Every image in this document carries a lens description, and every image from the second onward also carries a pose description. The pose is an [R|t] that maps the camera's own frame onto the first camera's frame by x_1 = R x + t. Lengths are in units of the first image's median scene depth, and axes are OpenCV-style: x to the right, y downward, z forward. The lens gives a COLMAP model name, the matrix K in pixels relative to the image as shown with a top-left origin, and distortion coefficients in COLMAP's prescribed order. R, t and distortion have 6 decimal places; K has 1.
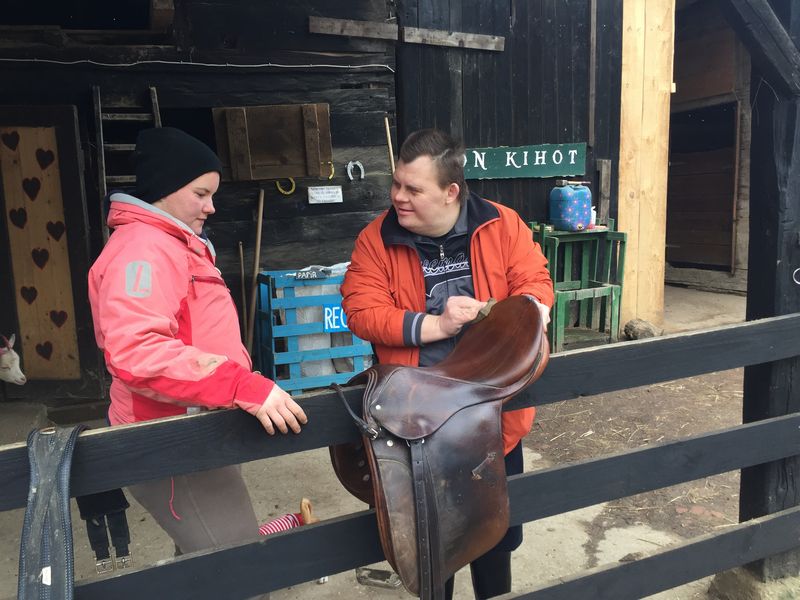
lens RADIAL K [[679.1, 0, 400.0], [0, 679.1, 300.0], [0, 0, 1]] dist [0.009617, 0.001836]
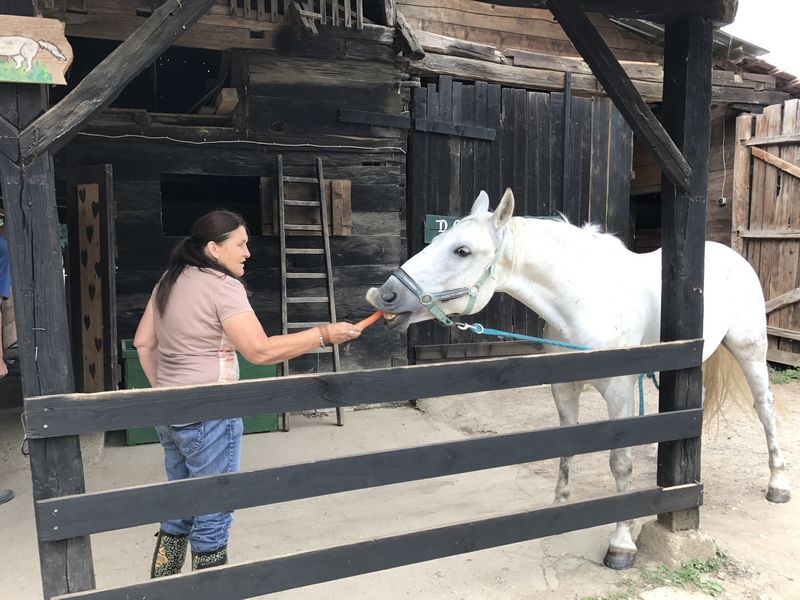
lens RADIAL K [[649.0, 0, 400.0], [0, 649.0, 300.0], [0, 0, 1]] dist [-0.001728, -0.000815]
pose [[0.999155, 0.038341, 0.014812, -0.027053], [-0.036913, 0.995529, -0.086948, 0.031793], [-0.018080, 0.086328, 0.996103, -0.151132]]
